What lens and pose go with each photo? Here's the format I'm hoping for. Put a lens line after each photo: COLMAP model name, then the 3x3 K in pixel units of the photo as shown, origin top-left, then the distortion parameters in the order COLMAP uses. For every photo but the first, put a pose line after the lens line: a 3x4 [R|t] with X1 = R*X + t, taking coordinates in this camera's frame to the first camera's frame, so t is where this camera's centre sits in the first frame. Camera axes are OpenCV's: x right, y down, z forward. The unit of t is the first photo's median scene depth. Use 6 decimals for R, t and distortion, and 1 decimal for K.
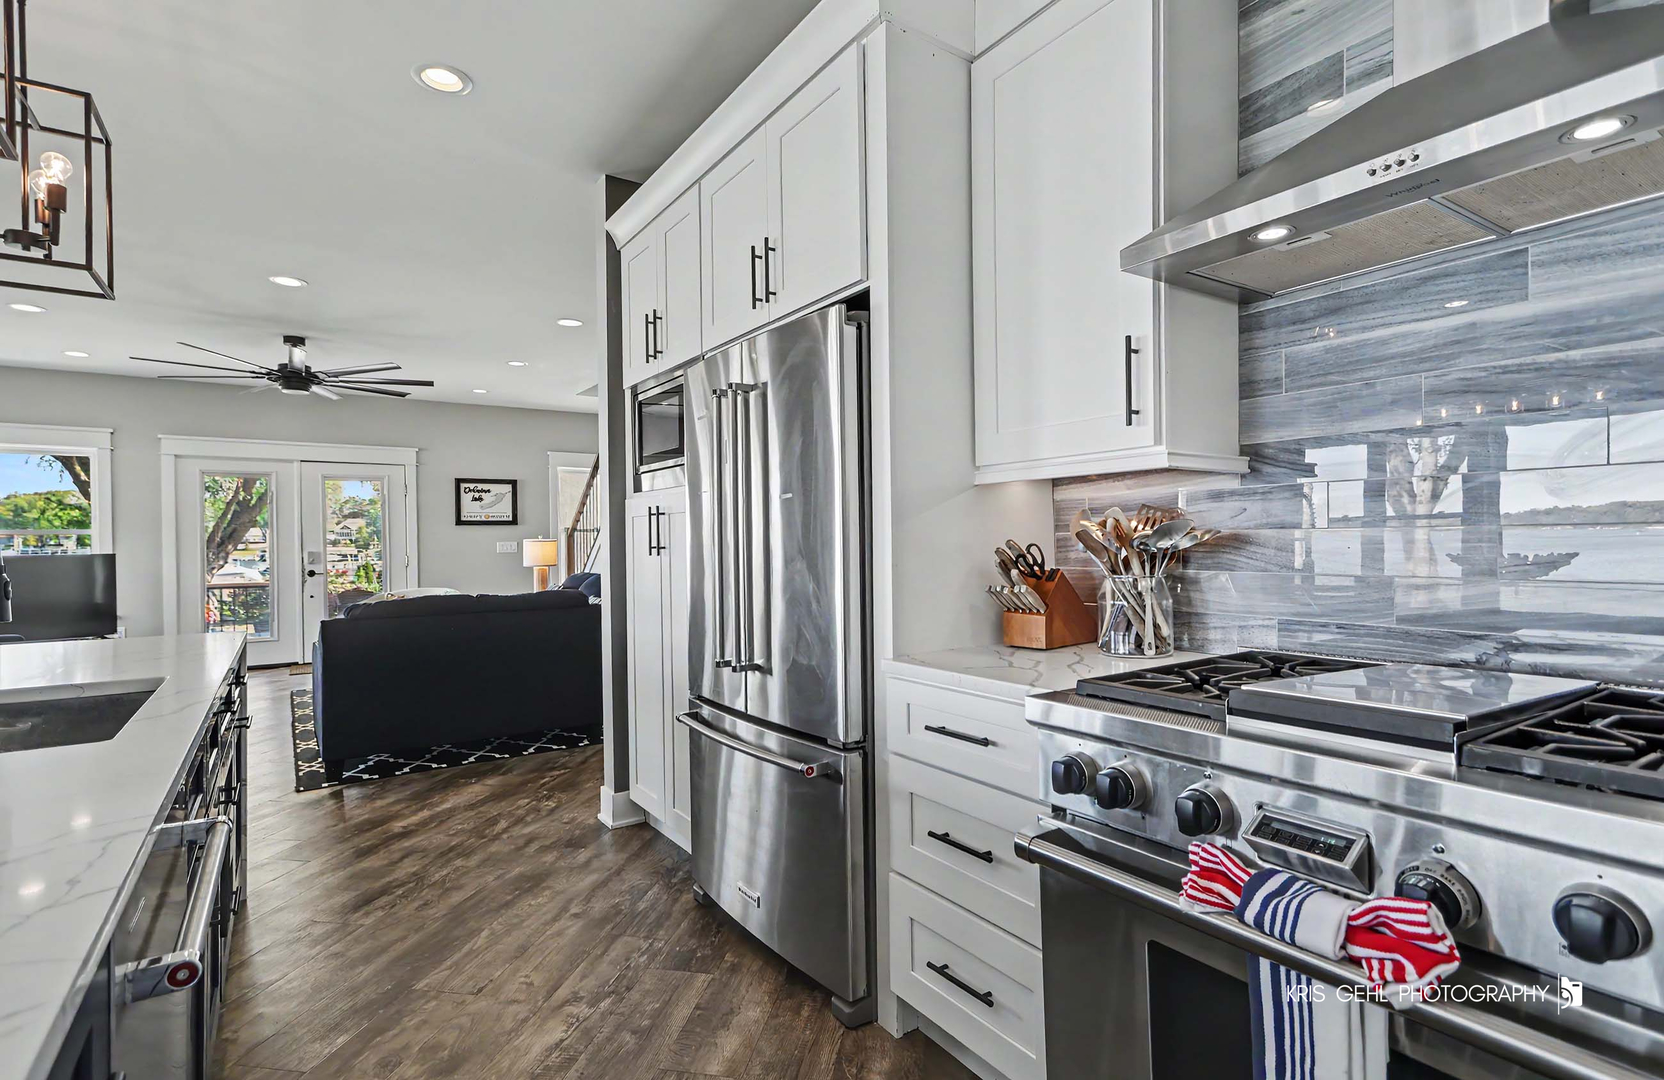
lens RADIAL K [[794.5, 0, 831.5], [0, 794.5, 533.6], [0, 0, 1]] dist [0.019892, 0.000308]
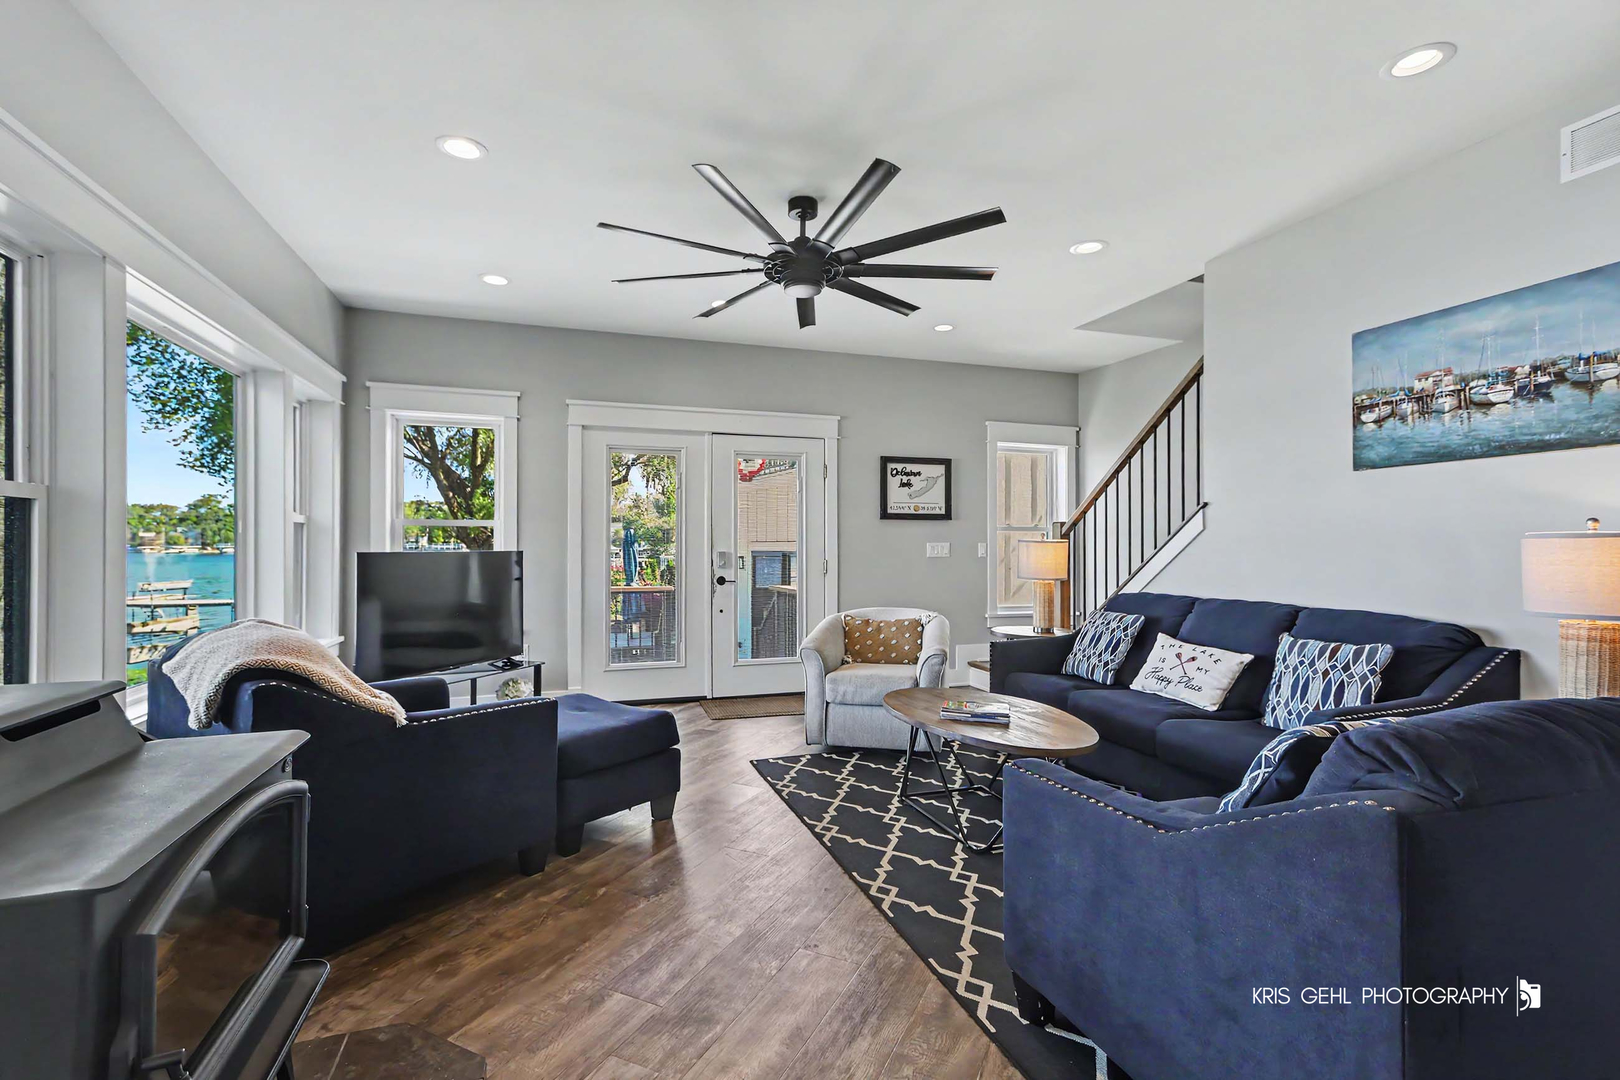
lens RADIAL K [[766.5, 0, 812.6], [0, 766.5, 537.2], [0, 0, 1]] dist [0.013137, -0.000257]
pose [[0.960611, 0.010611, -0.277693, -0.332839], [-0.011267, 0.999936, -0.000769, 0.007198], [0.277667, 0.003867, 0.960670, 0.295894]]
